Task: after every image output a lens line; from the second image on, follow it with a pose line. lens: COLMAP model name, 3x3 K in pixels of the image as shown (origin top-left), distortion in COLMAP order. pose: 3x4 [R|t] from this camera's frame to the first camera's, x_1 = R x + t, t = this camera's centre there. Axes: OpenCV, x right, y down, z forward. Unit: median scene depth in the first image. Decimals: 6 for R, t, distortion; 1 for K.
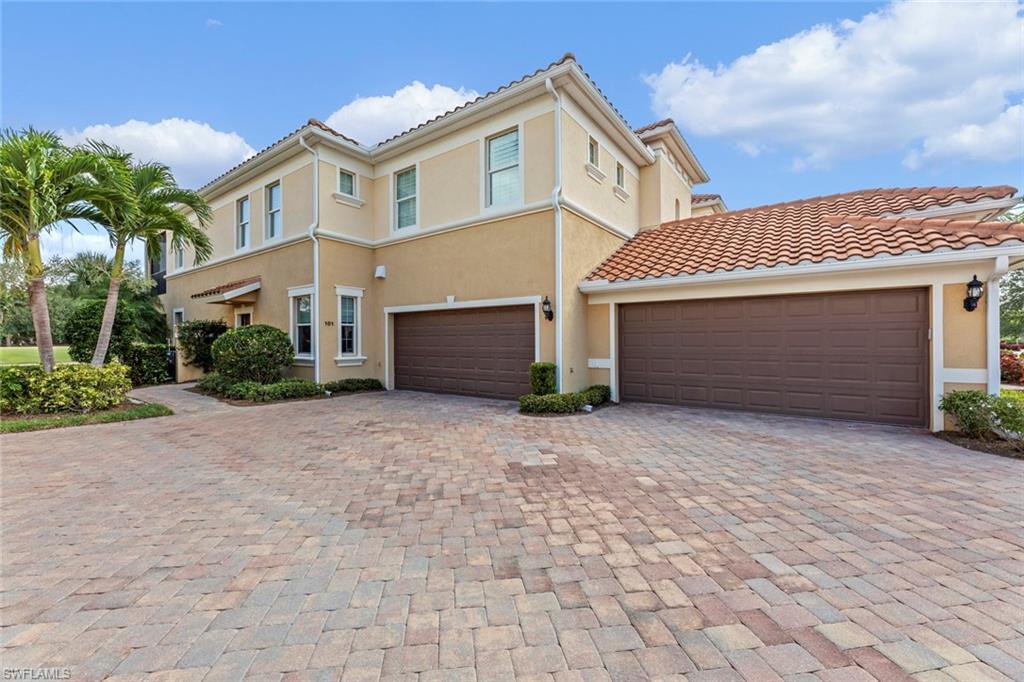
lens RADIAL K [[409.1, 0, 515.6], [0, 409.1, 337.3], [0, 0, 1]] dist [0.002237, -0.000348]
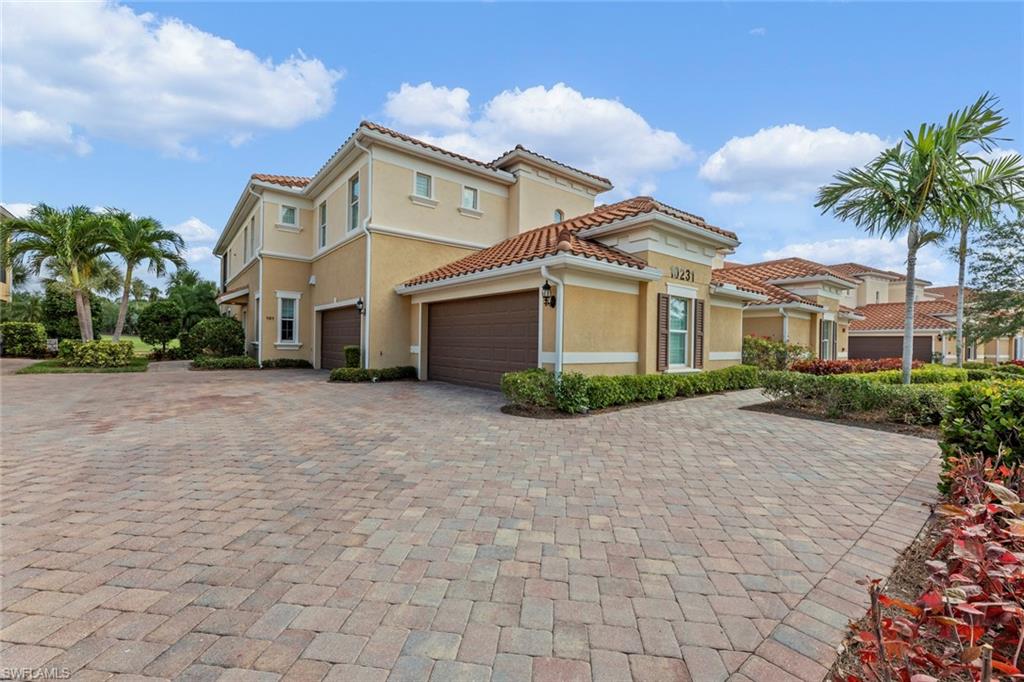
lens RADIAL K [[409.1, 0, 501.6], [0, 409.1, 344.2], [0, 0, 1]] dist [0.002237, -0.000348]
pose [[0.967060, 0.023223, -0.253486, 0.653985], [-0.019983, 0.999682, 0.015350, 0.017568], [0.253762, -0.009779, 0.967217, -0.149910]]
